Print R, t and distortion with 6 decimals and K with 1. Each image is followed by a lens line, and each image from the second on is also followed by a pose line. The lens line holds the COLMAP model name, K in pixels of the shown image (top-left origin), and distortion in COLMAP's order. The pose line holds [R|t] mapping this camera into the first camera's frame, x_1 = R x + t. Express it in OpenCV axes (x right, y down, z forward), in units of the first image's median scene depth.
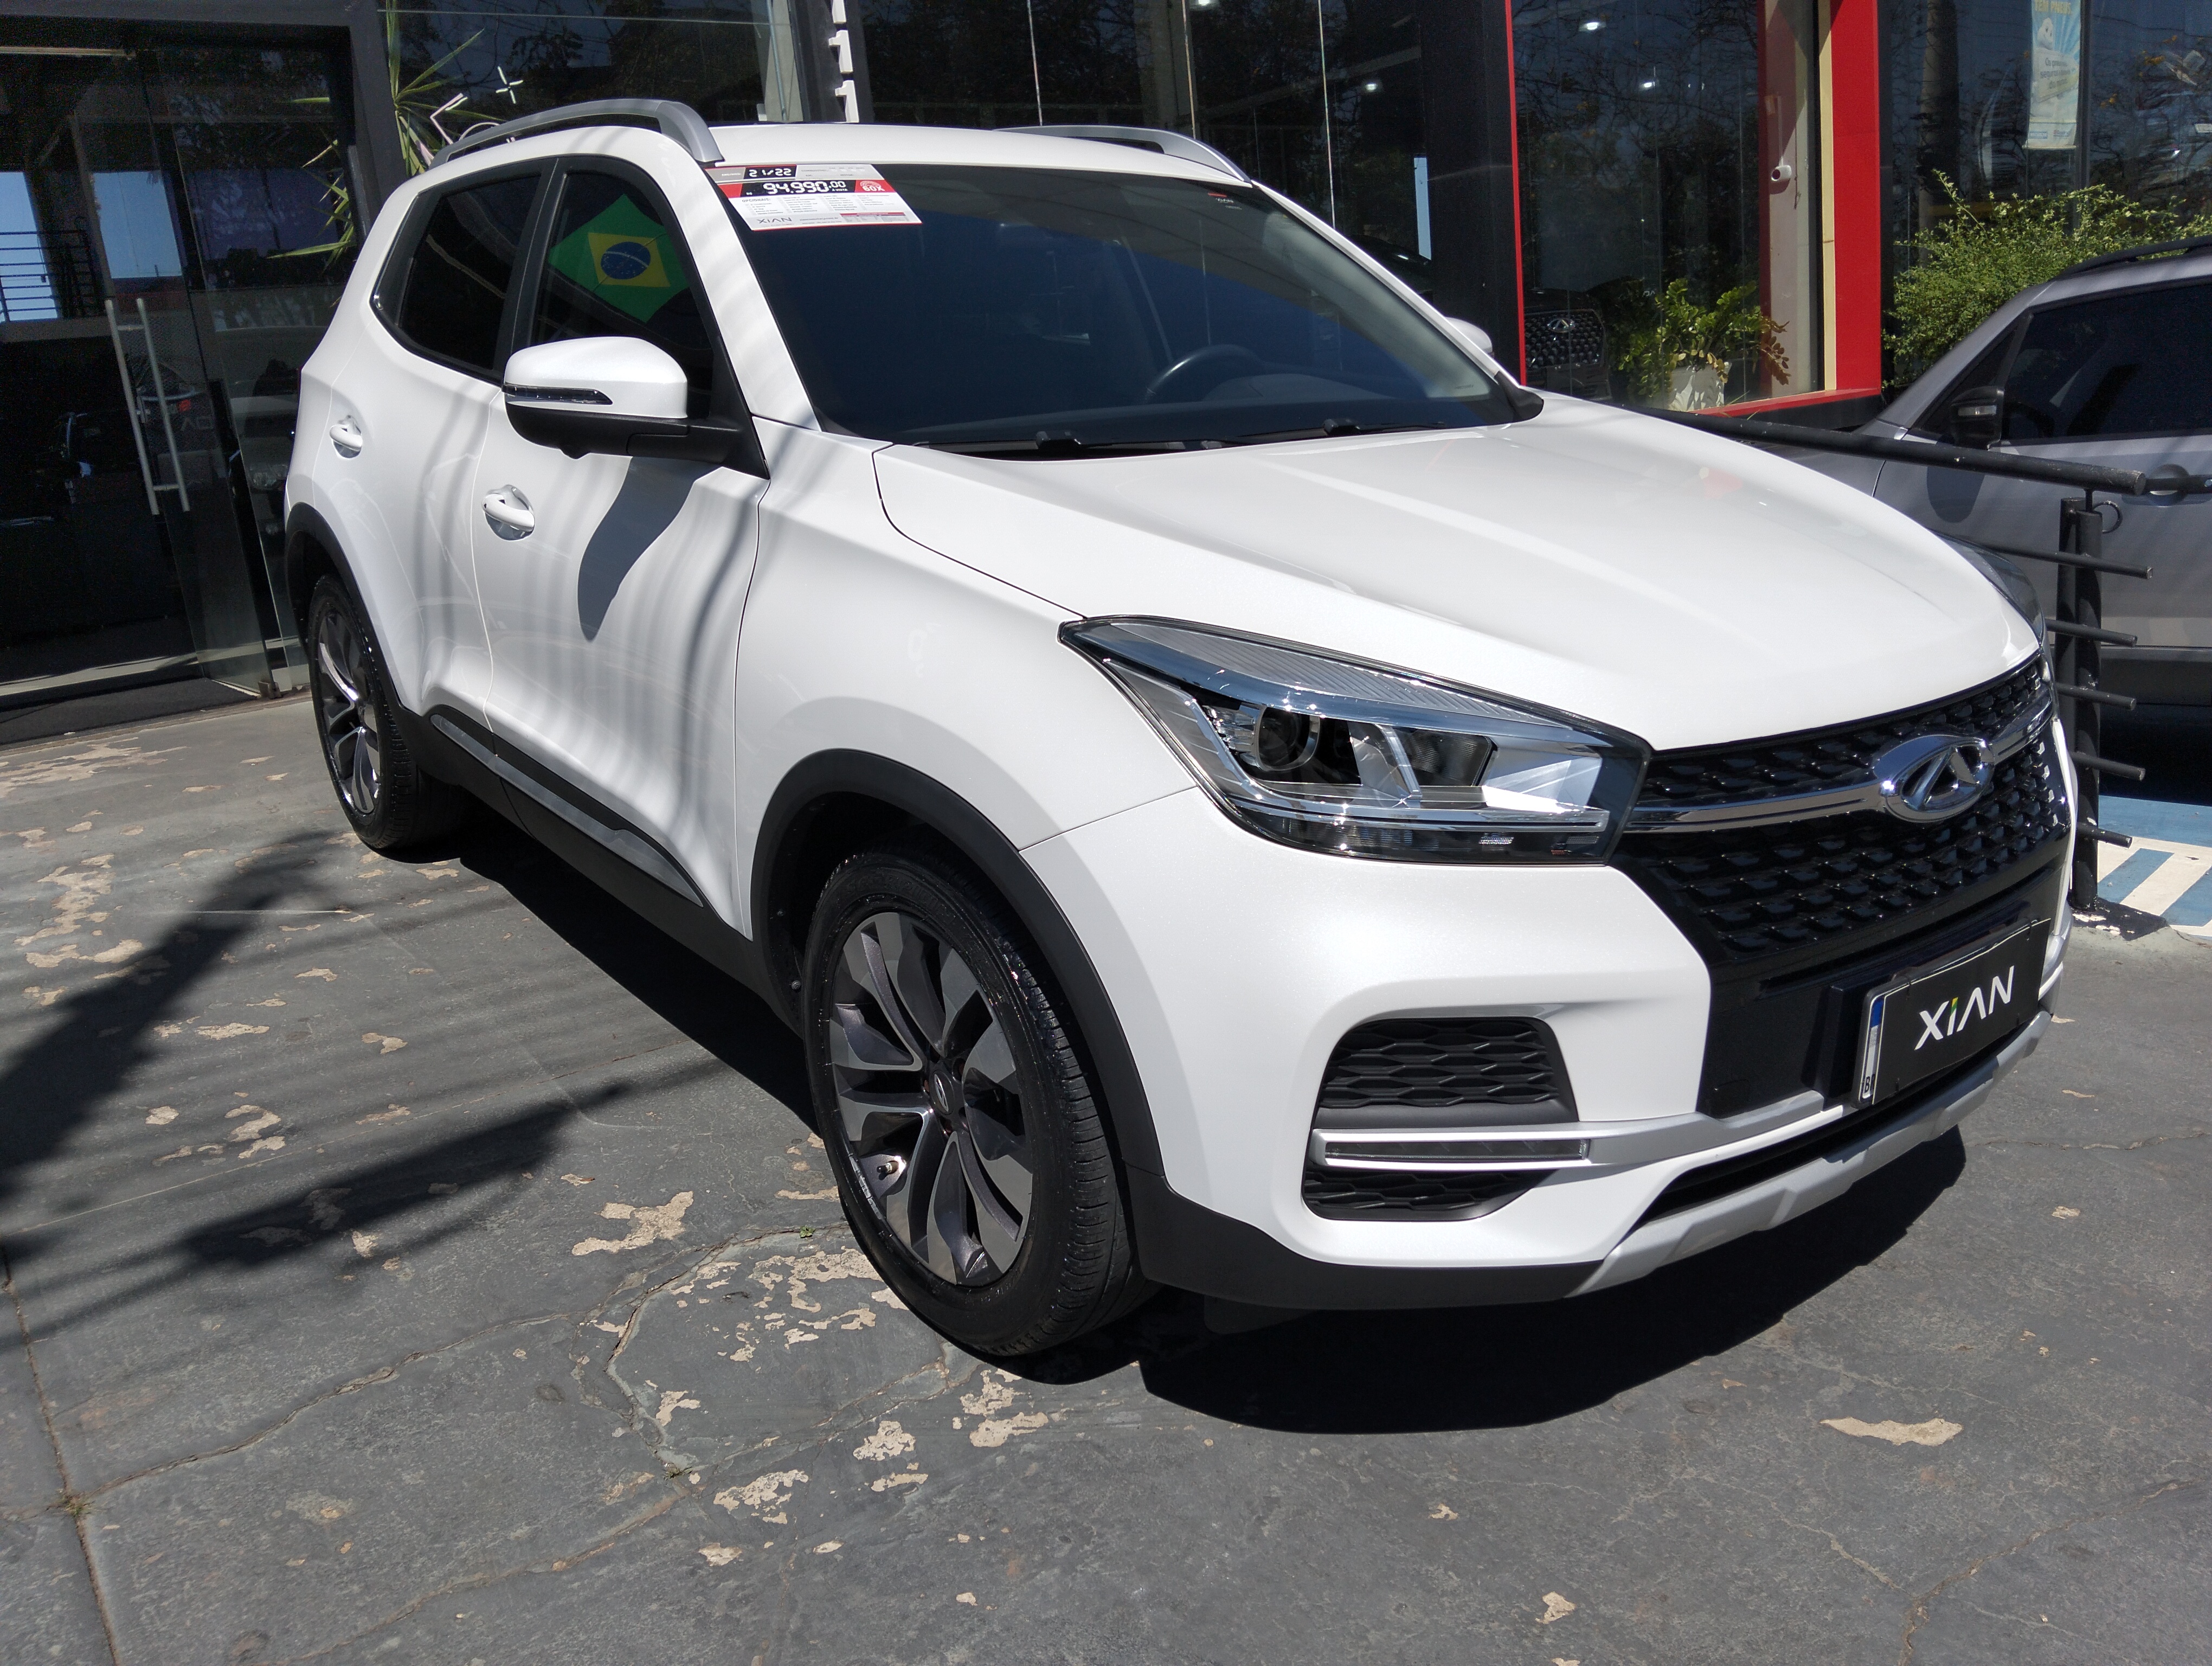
lens RADIAL K [[1684.0, 0, 1106.0], [0, 1684.0, 833.0], [0, 0, 1]] dist [0.060430, -0.146027]
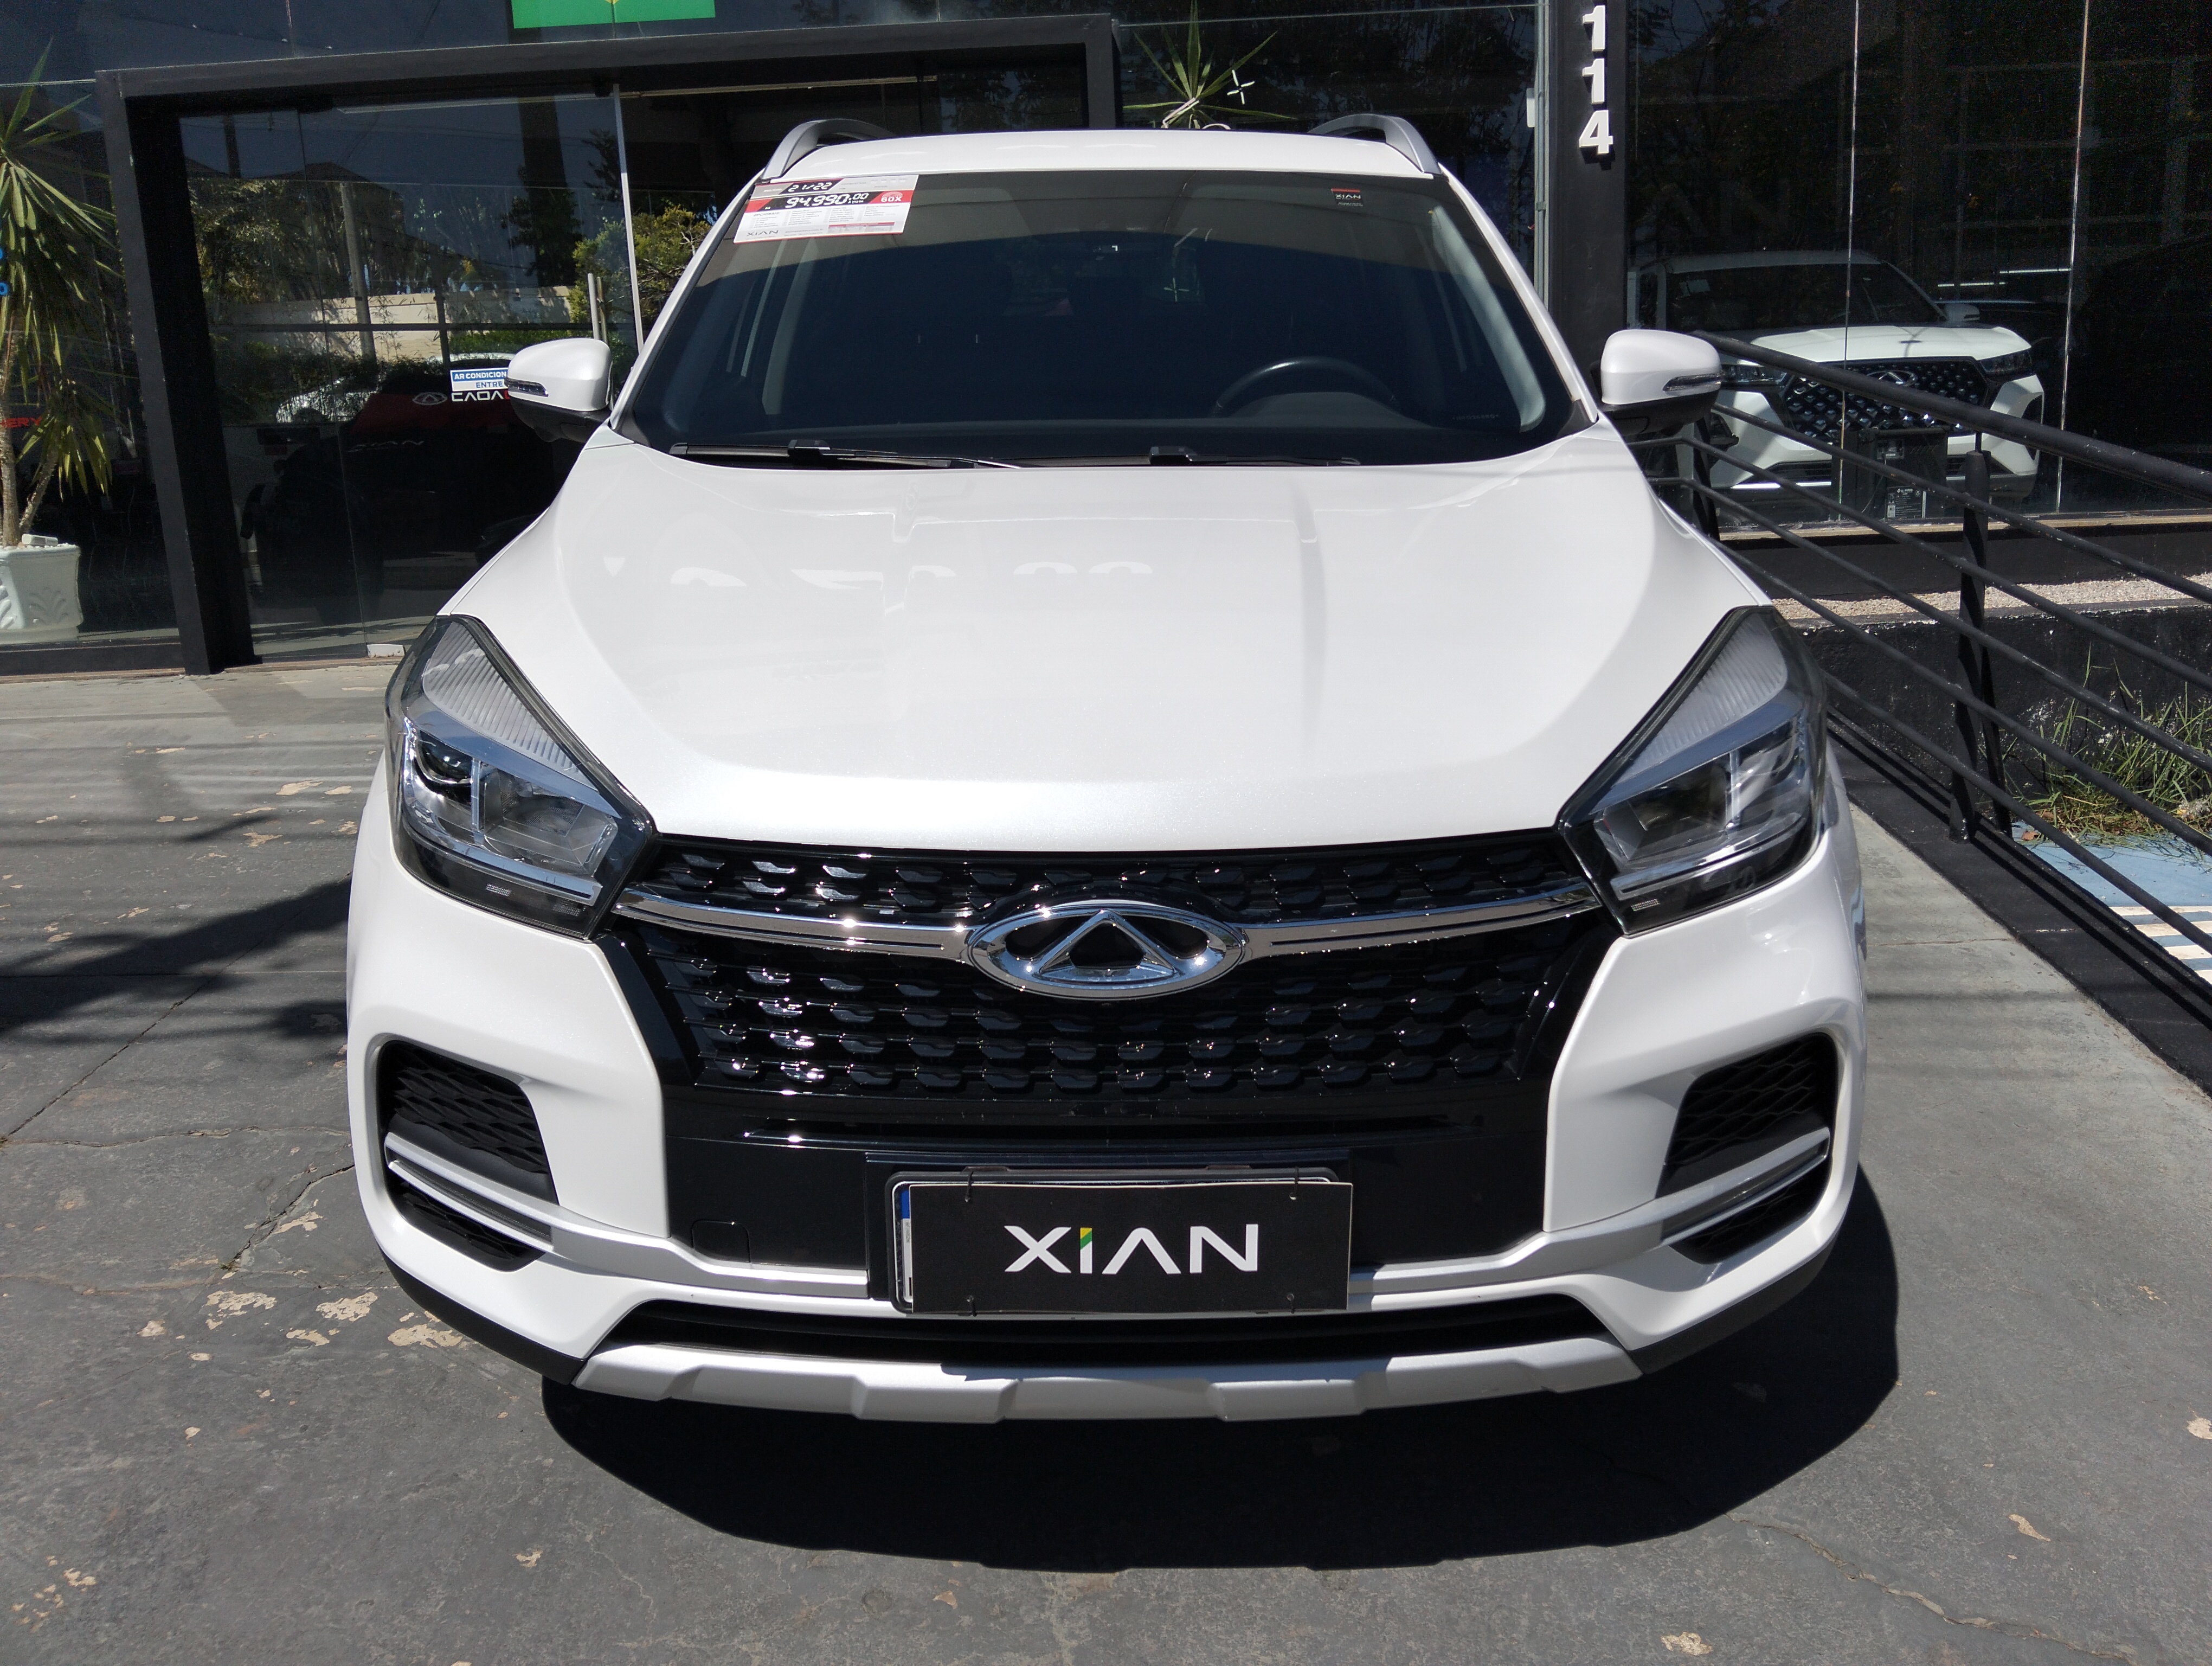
lens RADIAL K [[1678.8, 0, 1106.0], [0, 1678.8, 833.0], [0, 0, 1]] dist [0.058703, -0.123816]
pose [[0.797190, 0.191381, -0.572592, 0.911088], [-0.184903, 0.980246, 0.070203, -0.137432], [0.574717, 0.049909, 0.816829, 0.354835]]
